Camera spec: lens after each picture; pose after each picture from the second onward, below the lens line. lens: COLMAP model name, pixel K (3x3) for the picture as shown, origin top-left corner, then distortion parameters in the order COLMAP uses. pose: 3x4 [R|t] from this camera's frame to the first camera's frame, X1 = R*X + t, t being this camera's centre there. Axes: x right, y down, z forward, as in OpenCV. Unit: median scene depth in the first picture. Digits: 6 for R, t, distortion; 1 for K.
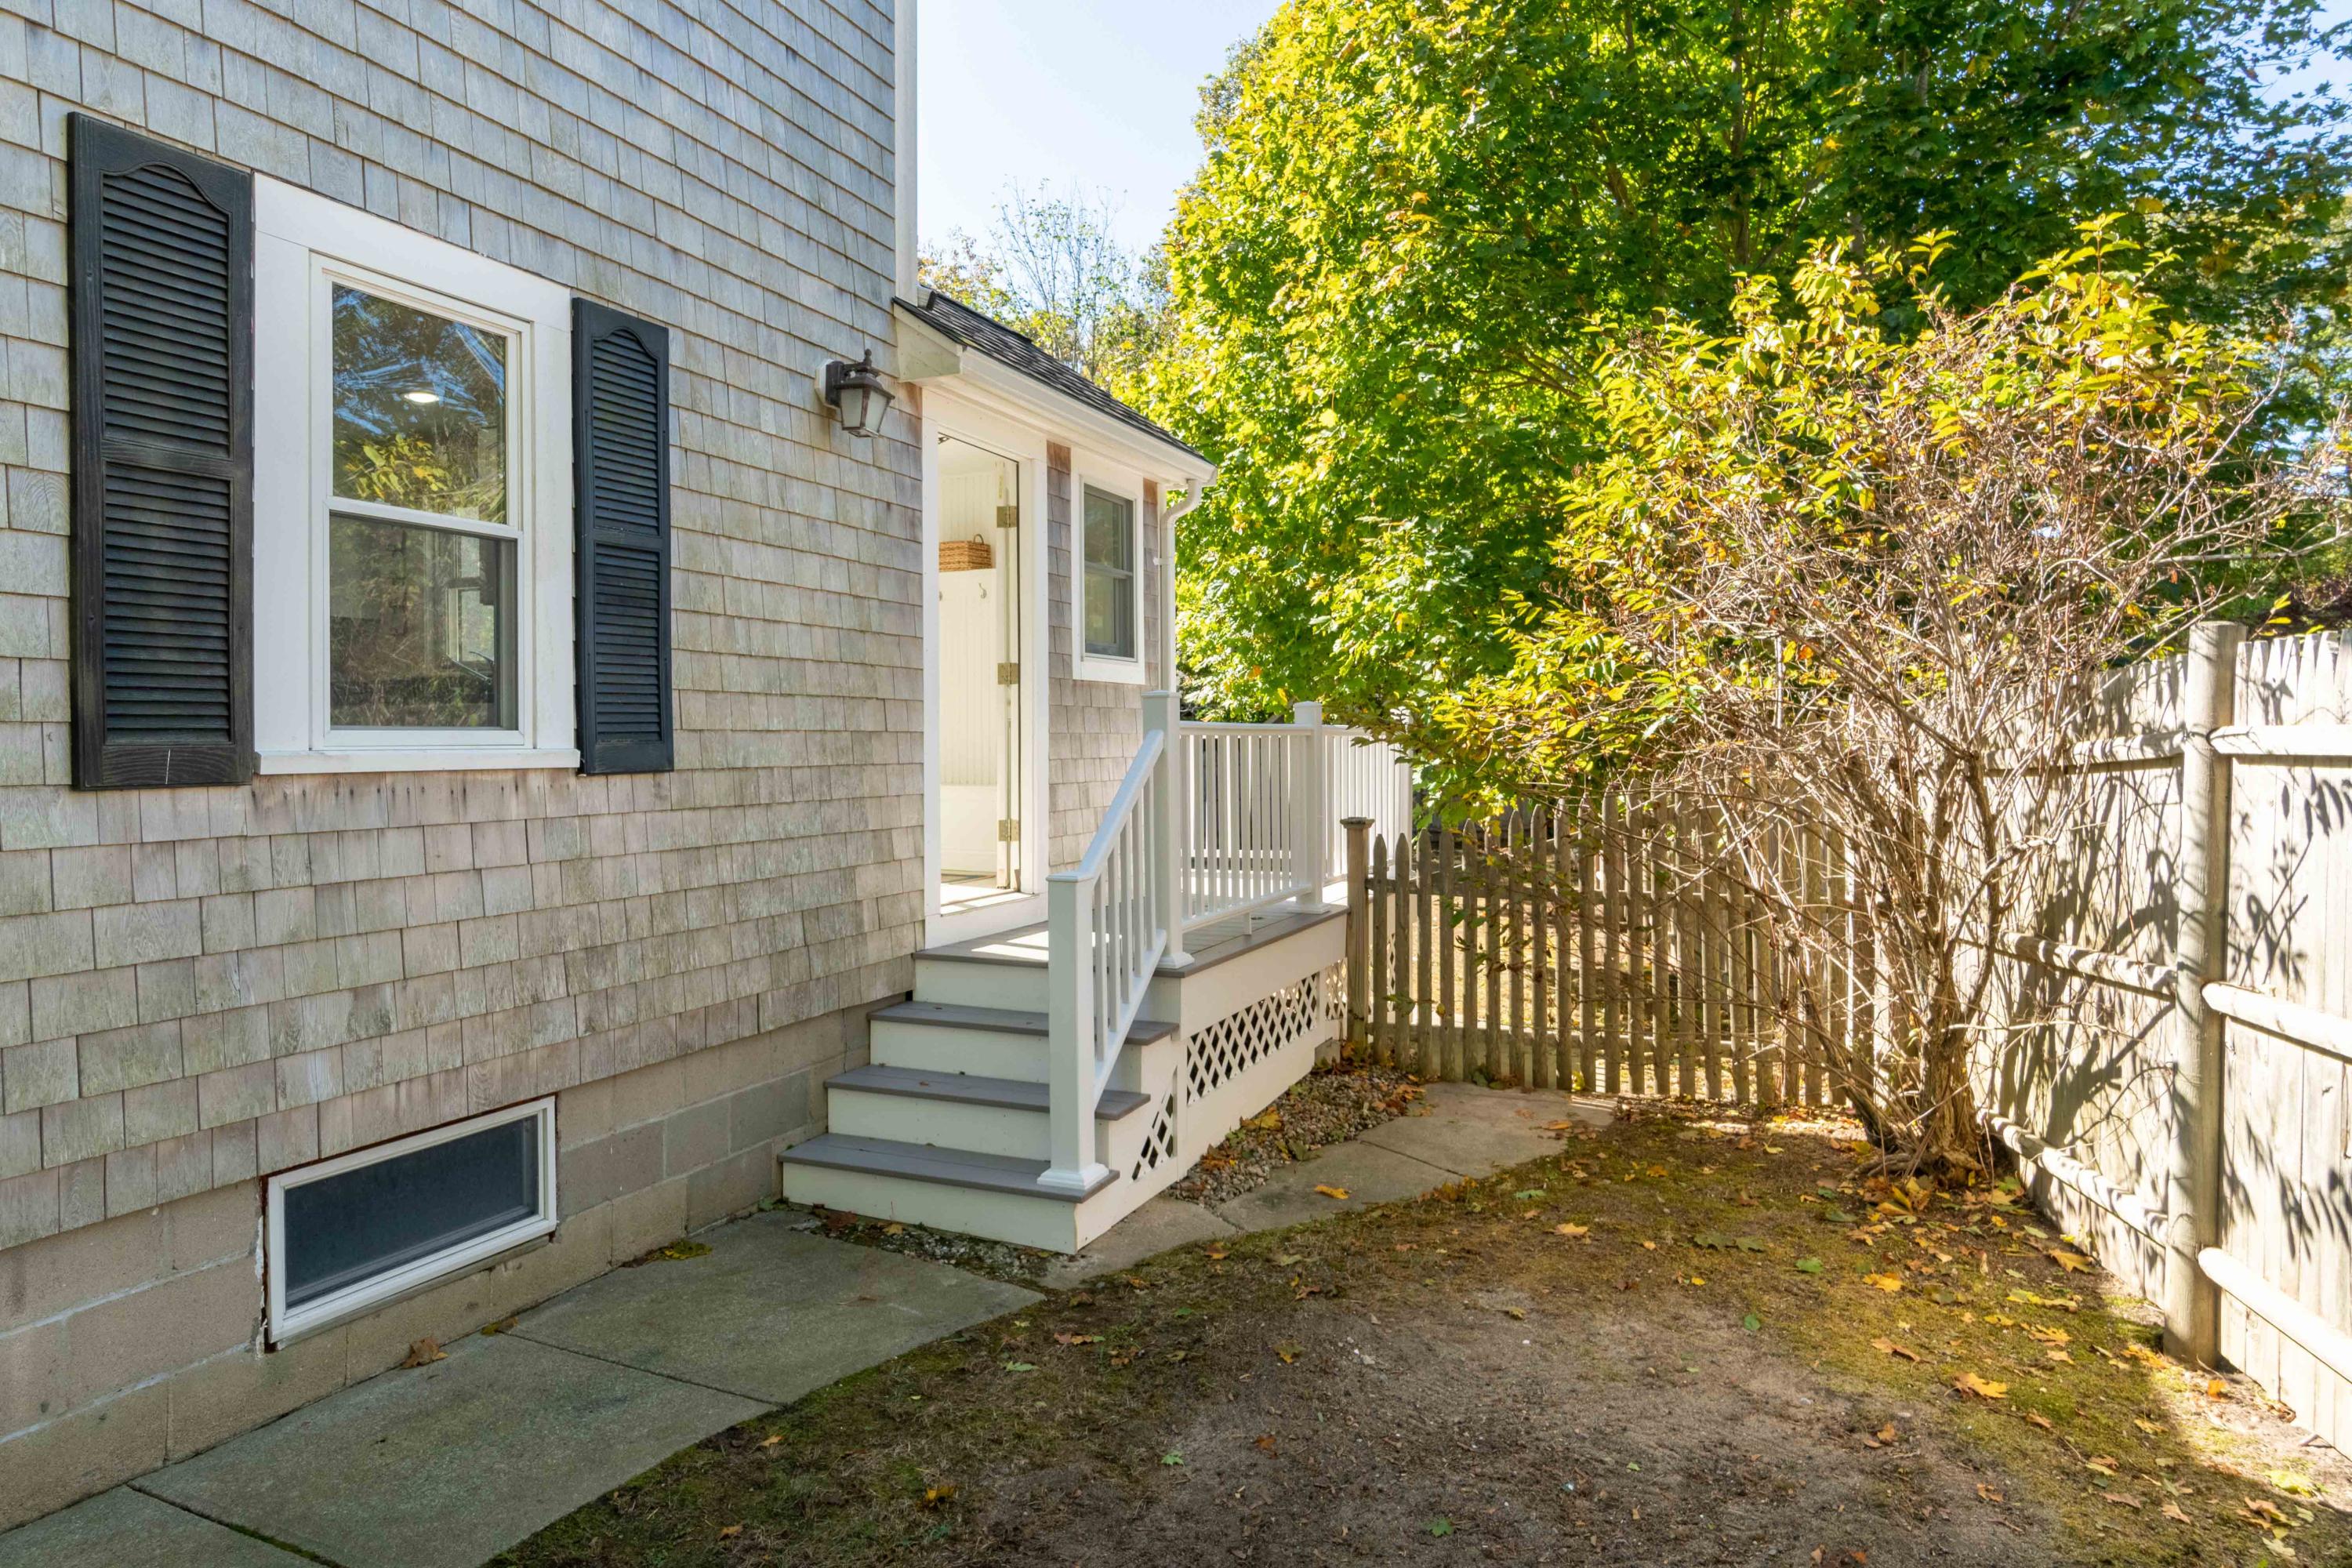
lens RADIAL K [[1366.1, 0, 1175.4], [0, 1366.1, 743.3], [0, 0, 1]] dist [-0.002023, 0.000077]
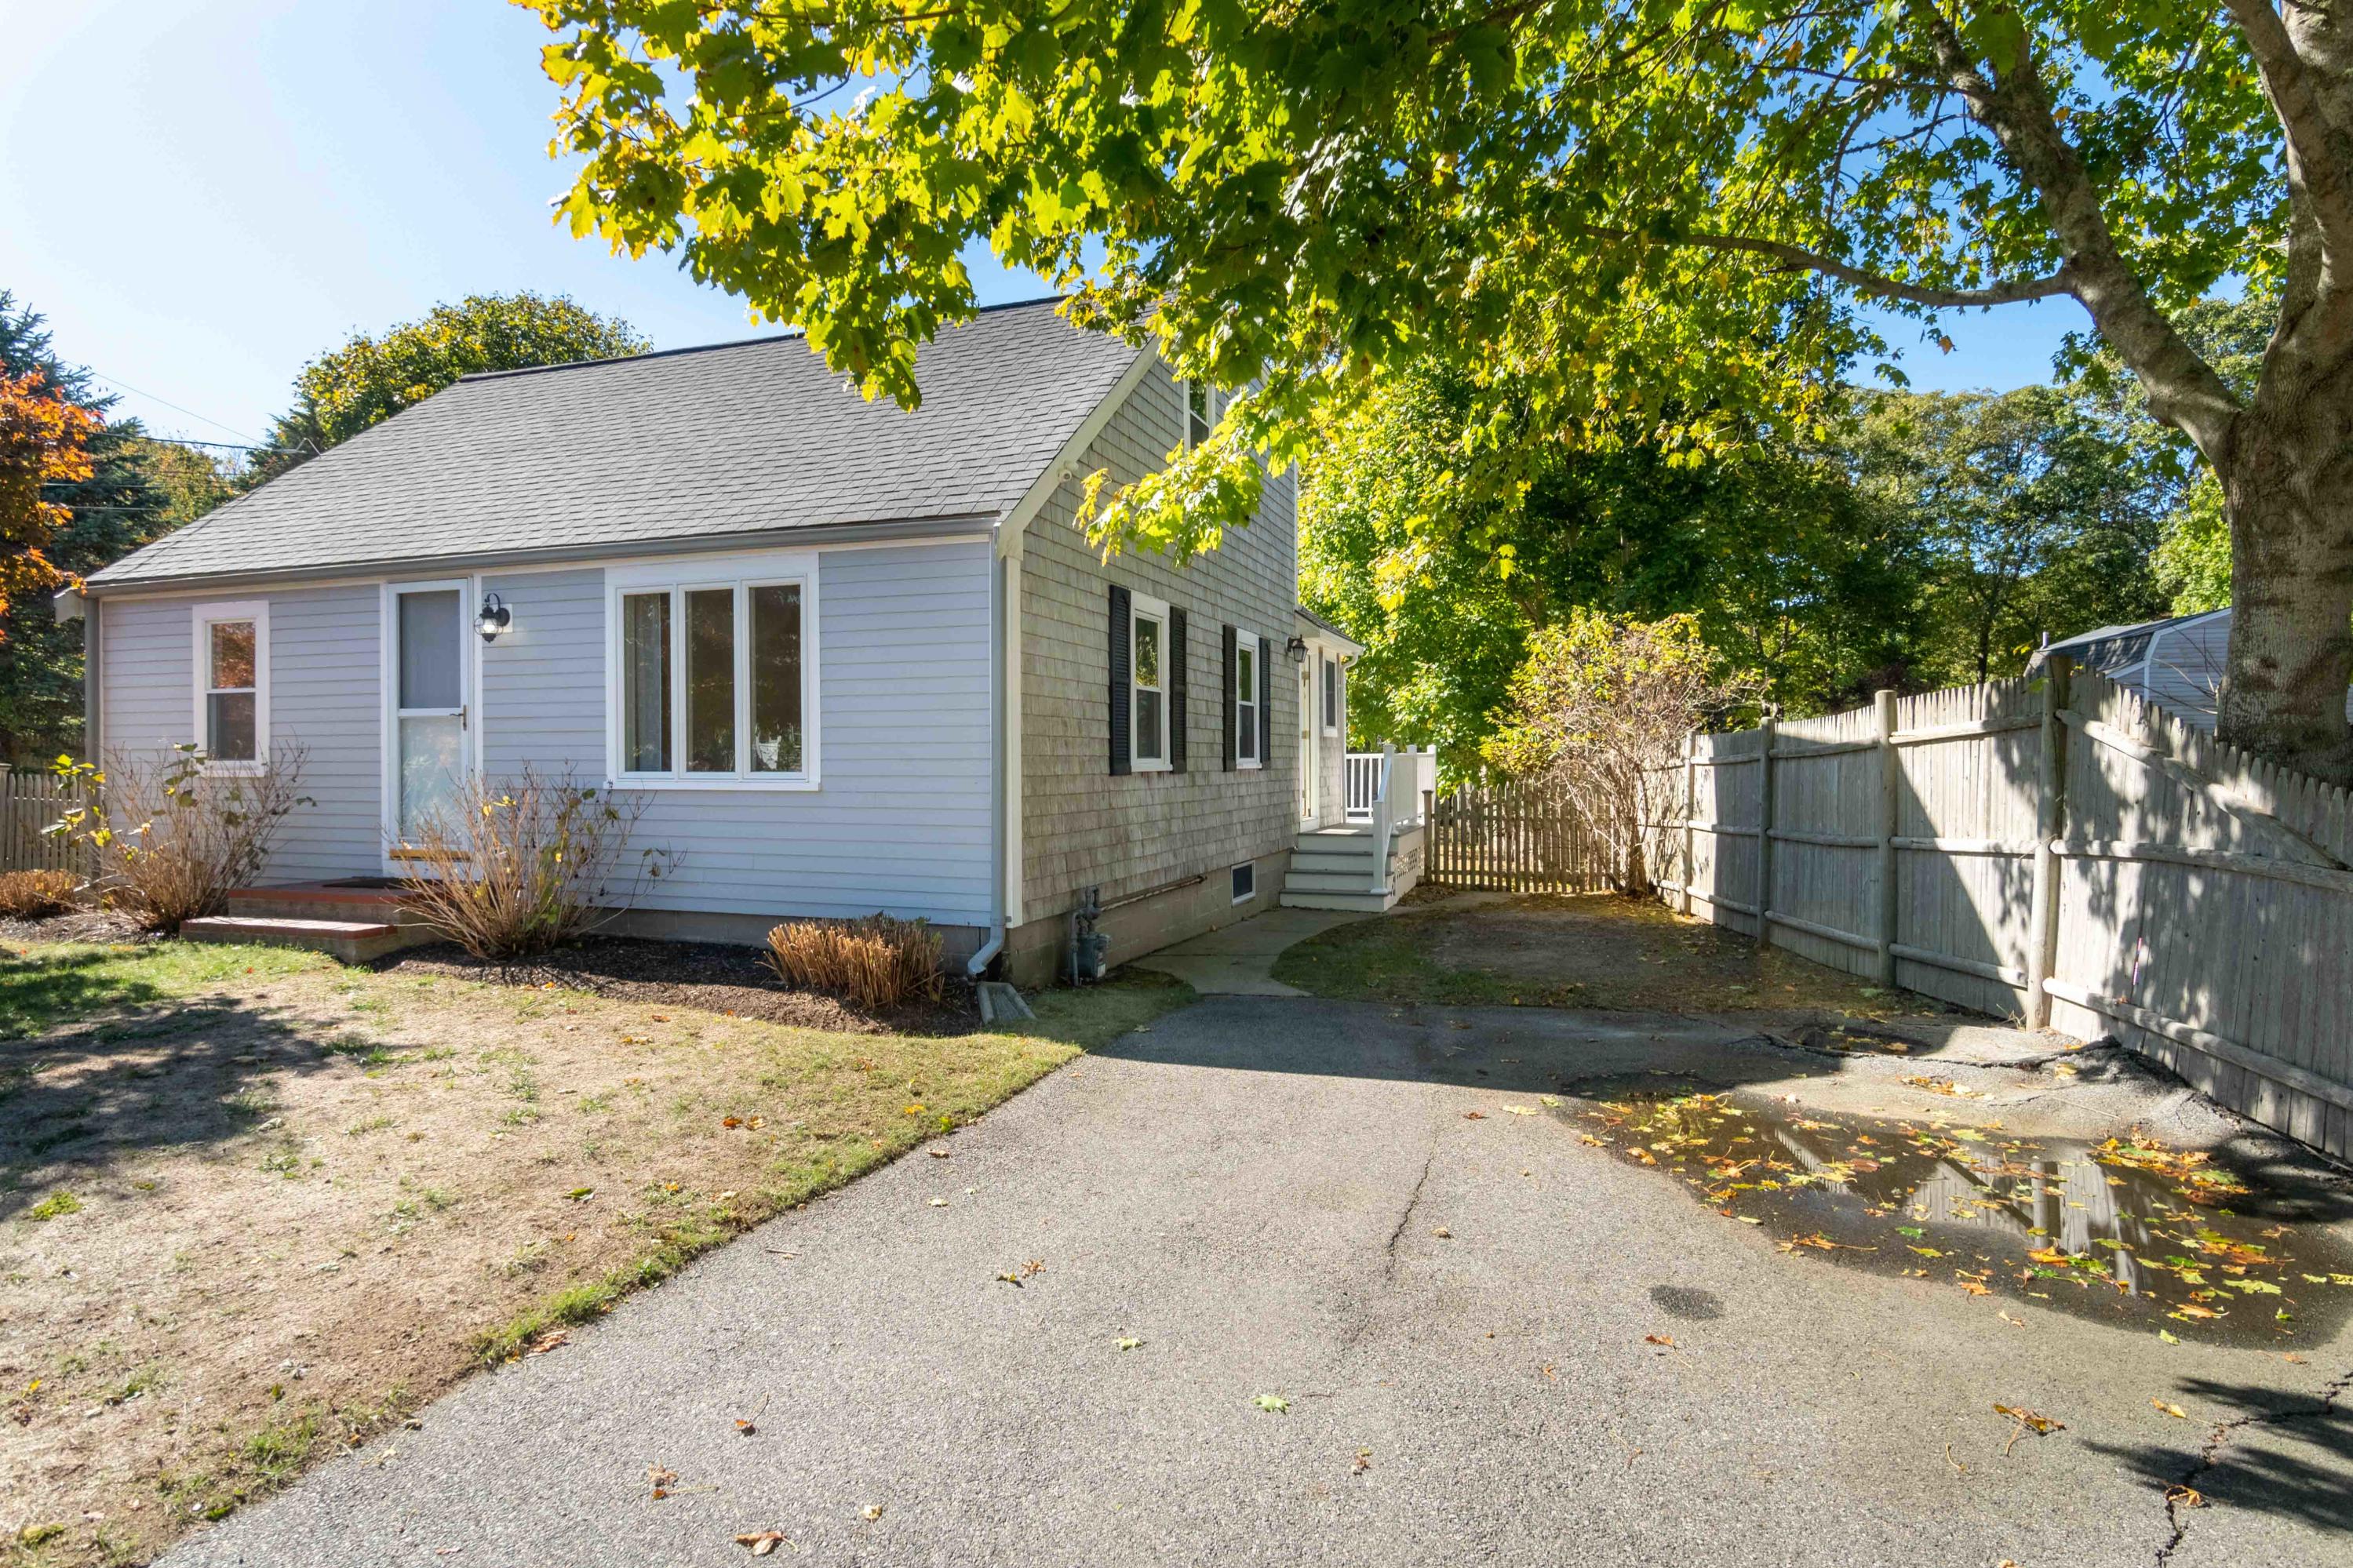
lens RADIAL K [[1228.6, 0, 1180.1], [0, 1228.6, 750.5], [0, 0, 1]] dist [-0.002163, -0.000512]
pose [[0.996383, 0.001013, 0.084973, -0.800981], [-0.000289, 0.999964, -0.008531, 0.000591], [-0.084979, 0.008476, 0.996347, -1.907581]]
